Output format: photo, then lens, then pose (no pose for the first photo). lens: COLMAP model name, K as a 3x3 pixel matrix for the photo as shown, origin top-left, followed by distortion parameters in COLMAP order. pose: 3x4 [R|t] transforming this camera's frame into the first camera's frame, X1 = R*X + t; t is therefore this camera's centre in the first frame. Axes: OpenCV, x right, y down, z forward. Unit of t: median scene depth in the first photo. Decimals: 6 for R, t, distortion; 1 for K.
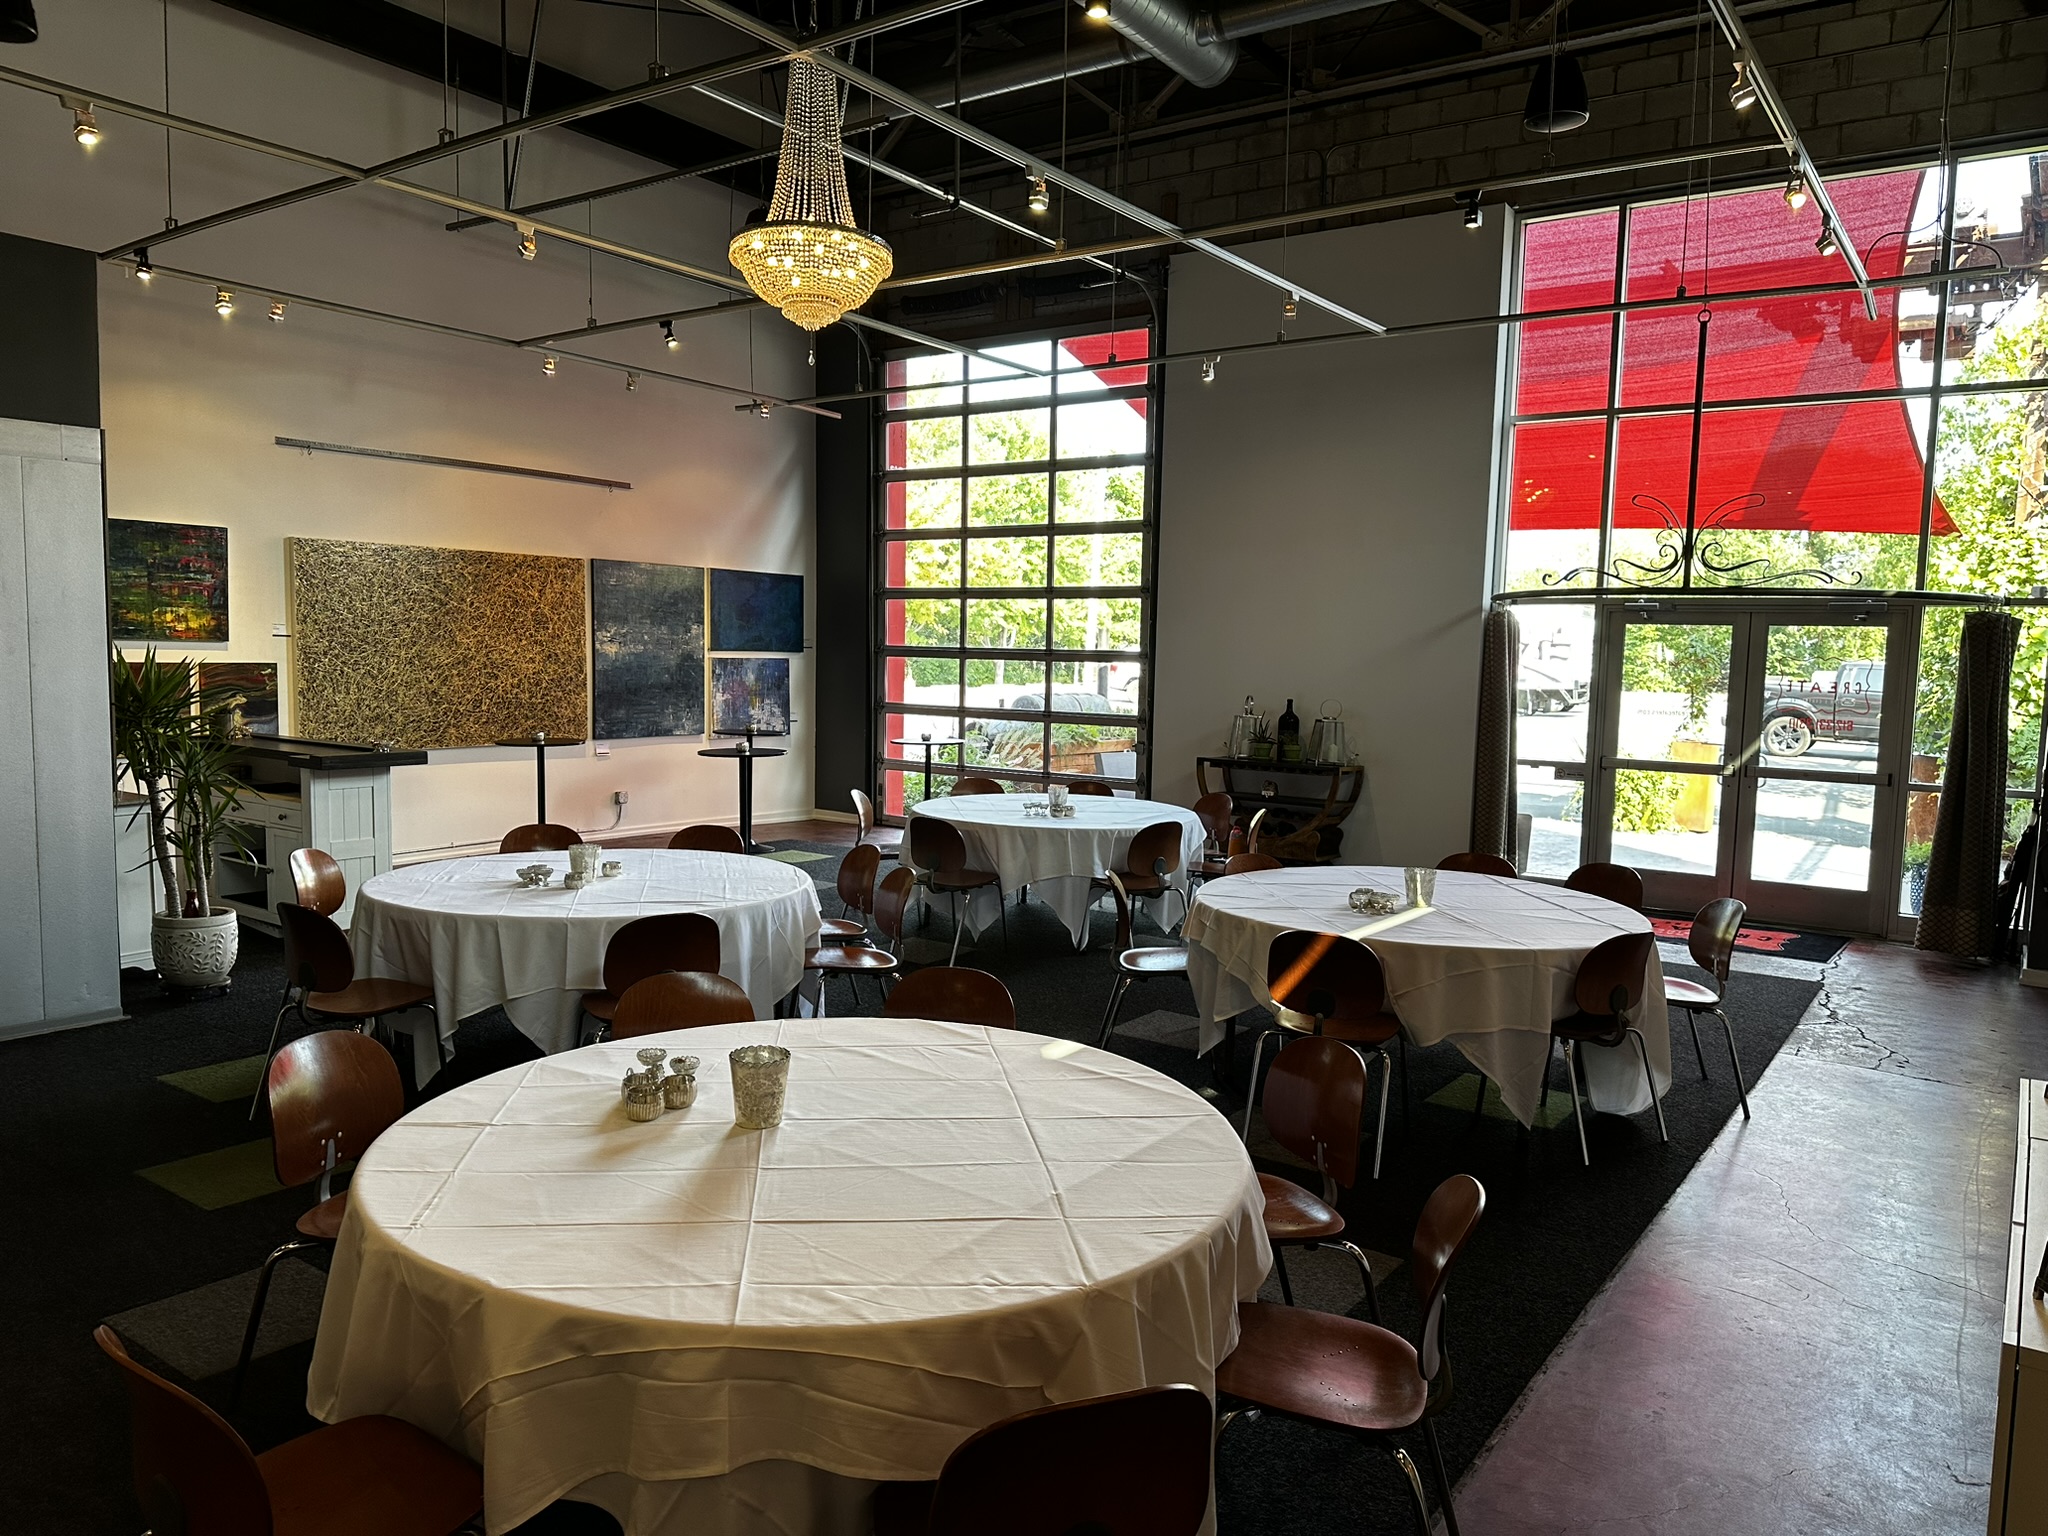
lens RADIAL K [[1438.4, 0, 1024.3], [0, 1438.4, 770.2], [0, 0, 1]] dist [0.059619, -0.070744]
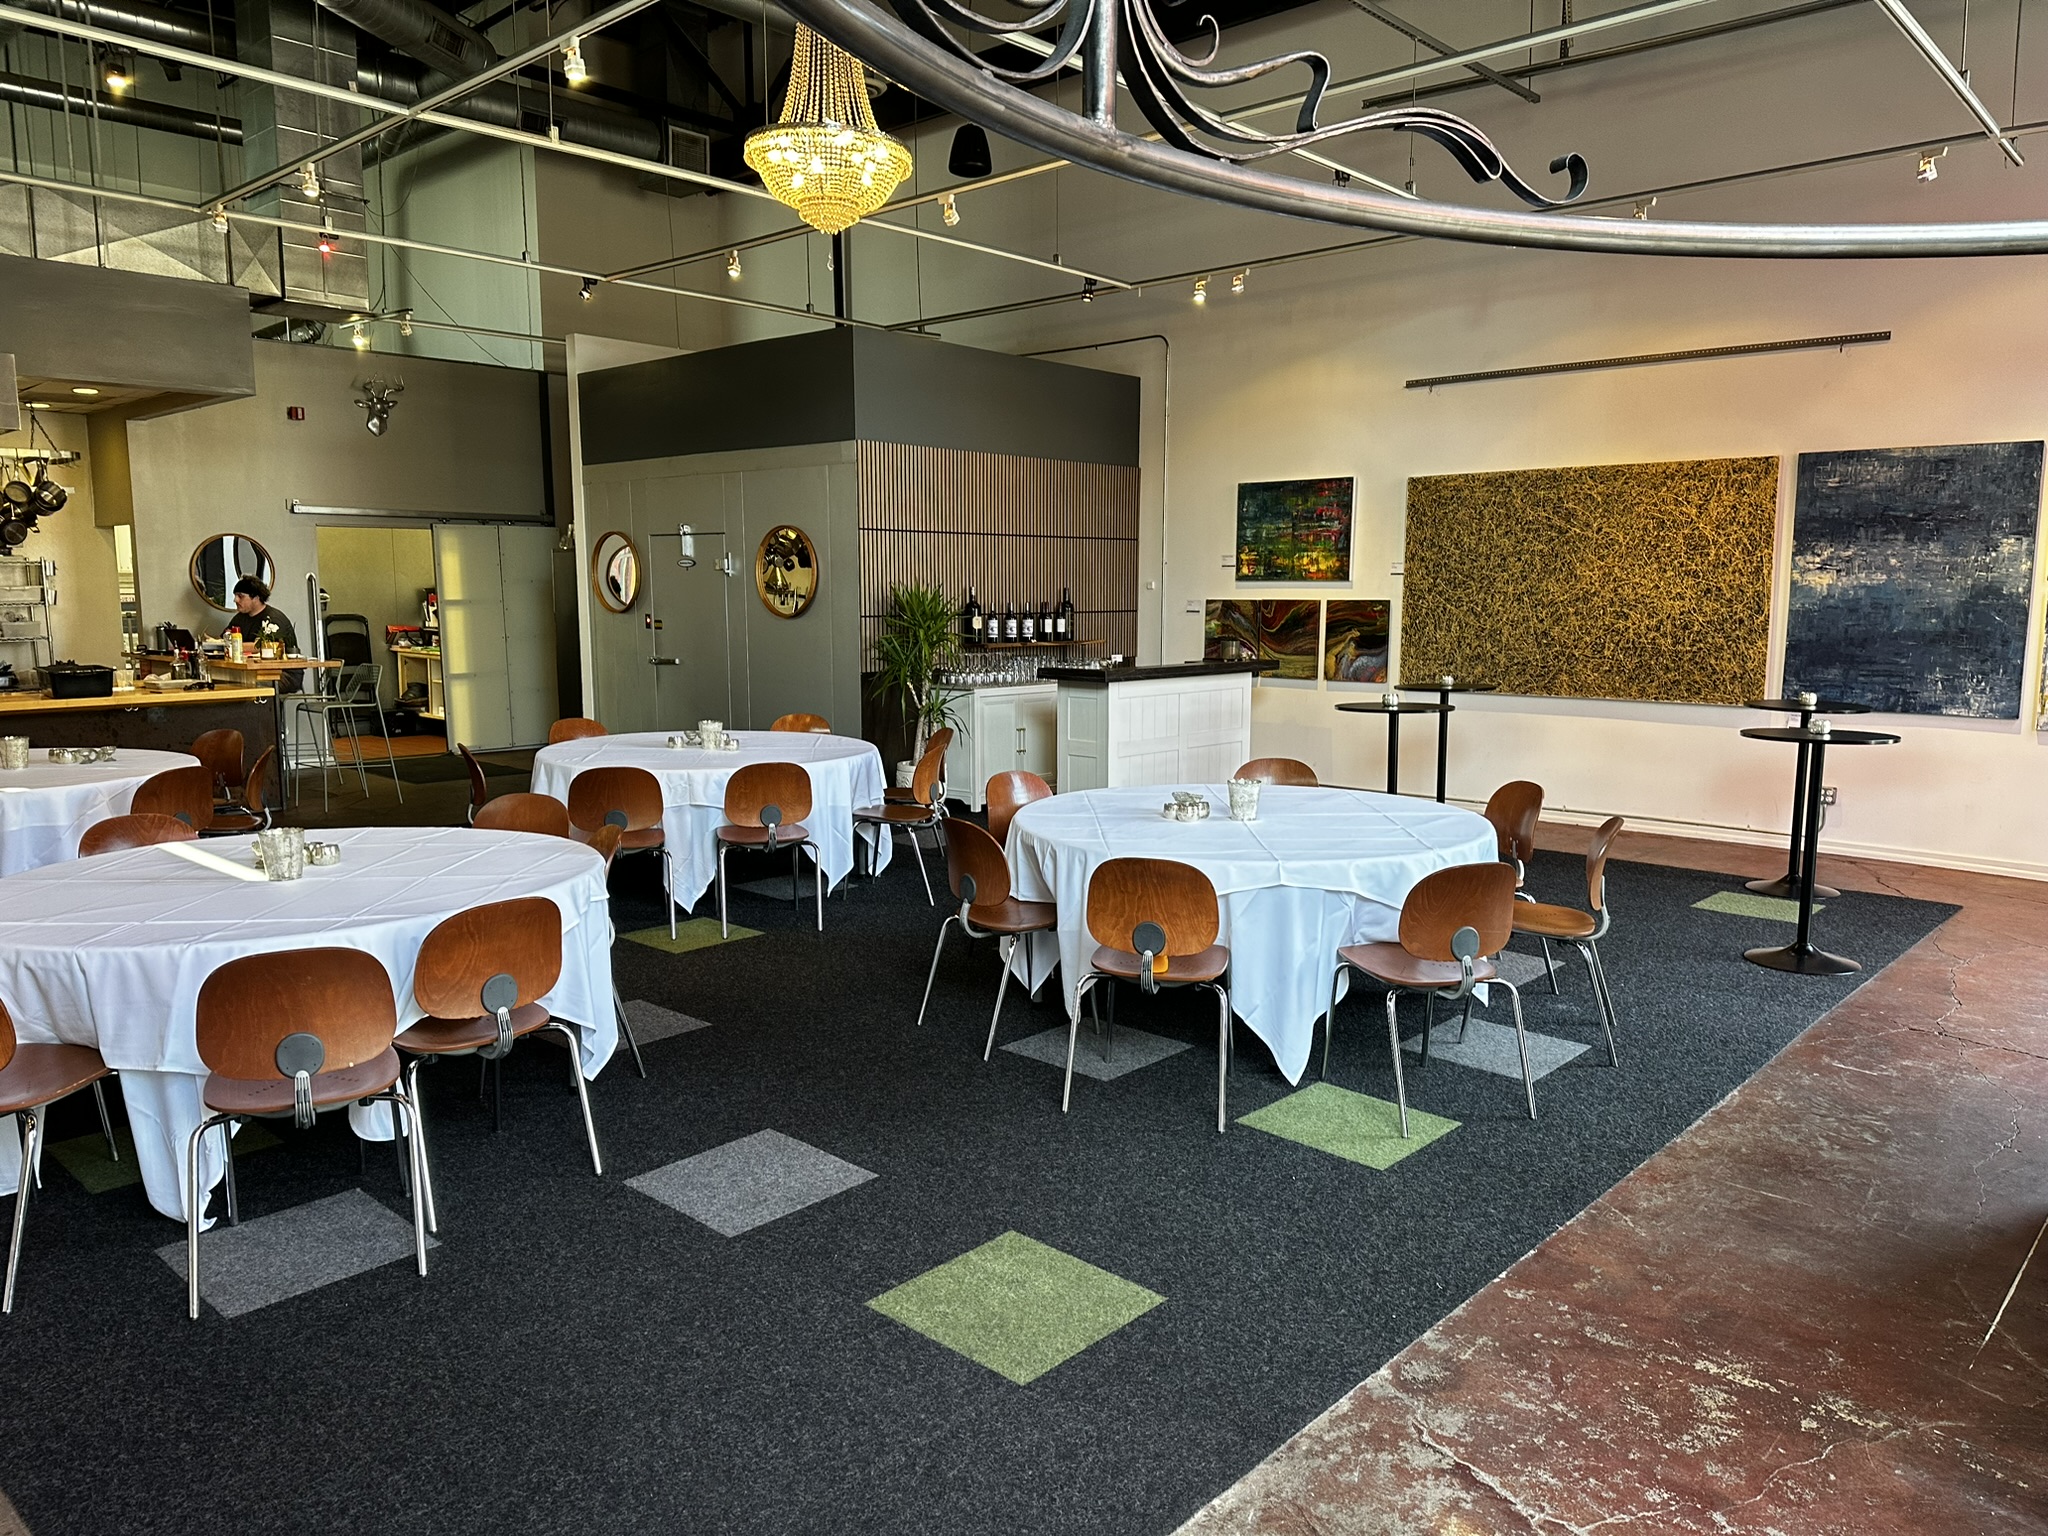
lens RADIAL K [[1438.4, 0, 1021.1], [0, 1438.4, 784.3], [0, 0, 1]] dist [0.059619, -0.070744]
pose [[-0.118499, 0.113902, -0.986400, 0.529887], [-0.088720, 0.988211, 0.124769, -0.045249], [0.988983, 0.102298, -0.106996, 0.799239]]
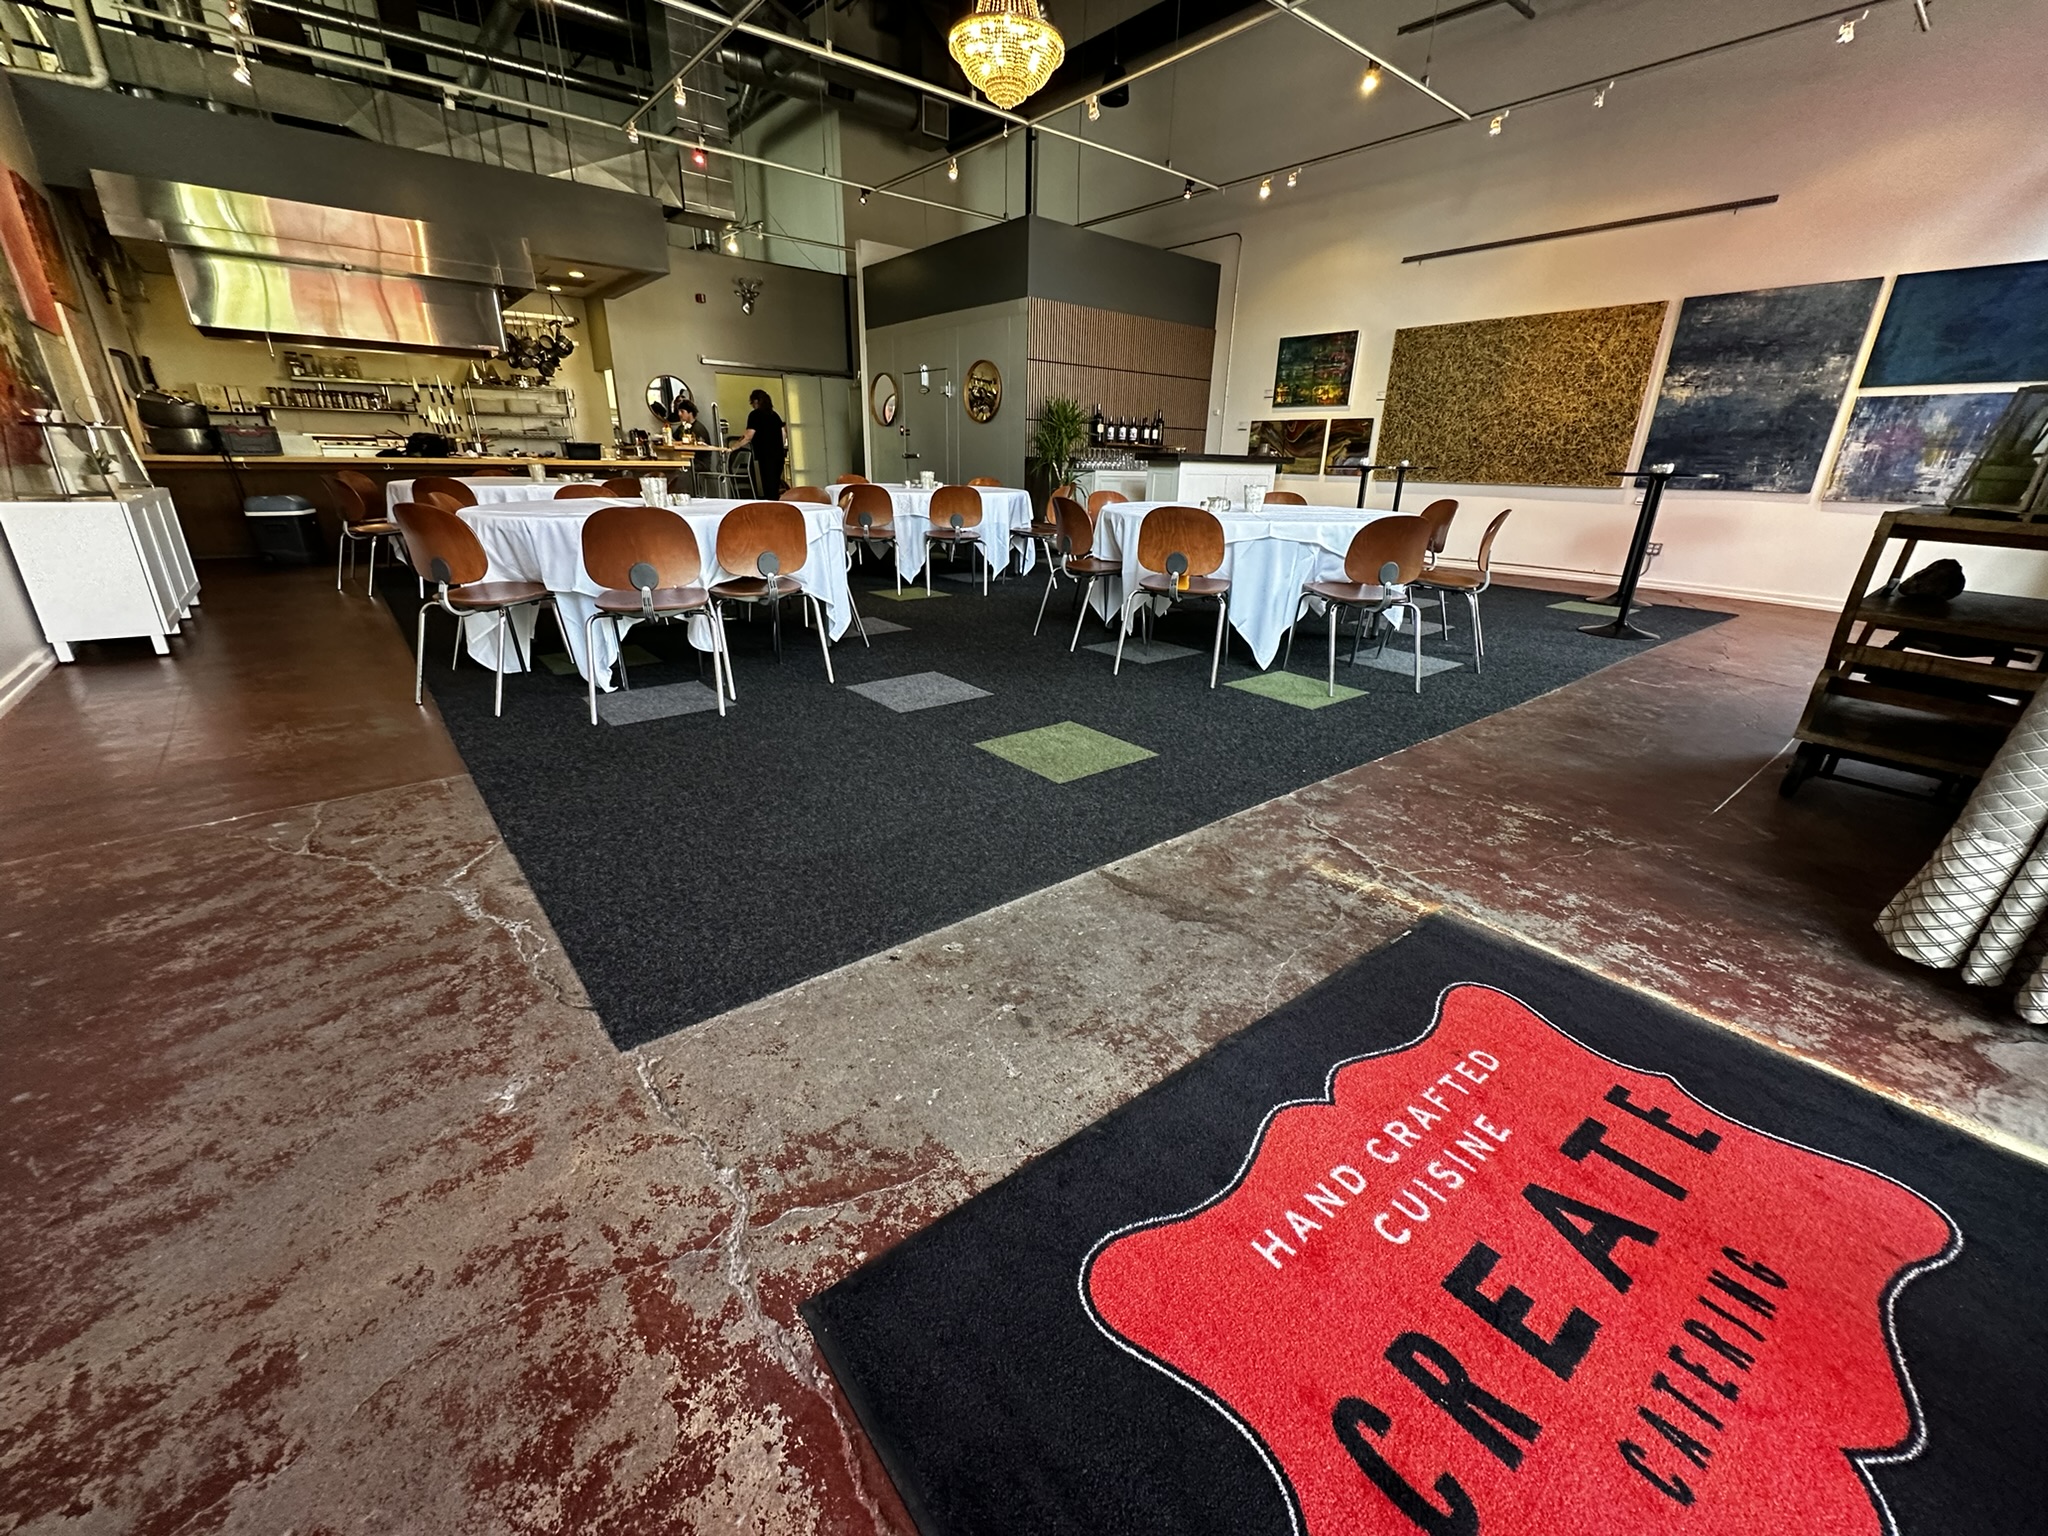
lens RADIAL K [[819.6, 0, 1021.3], [0, 819.6, 770.7], [0, 0, 1]] dist [-0.001657, 0.001964]
pose [[-0.255014, 0.318169, -0.913092, 0.502568], [-0.108755, 0.928883, 0.354045, 0.009533], [0.960802, 0.189590, -0.202276, 0.820095]]
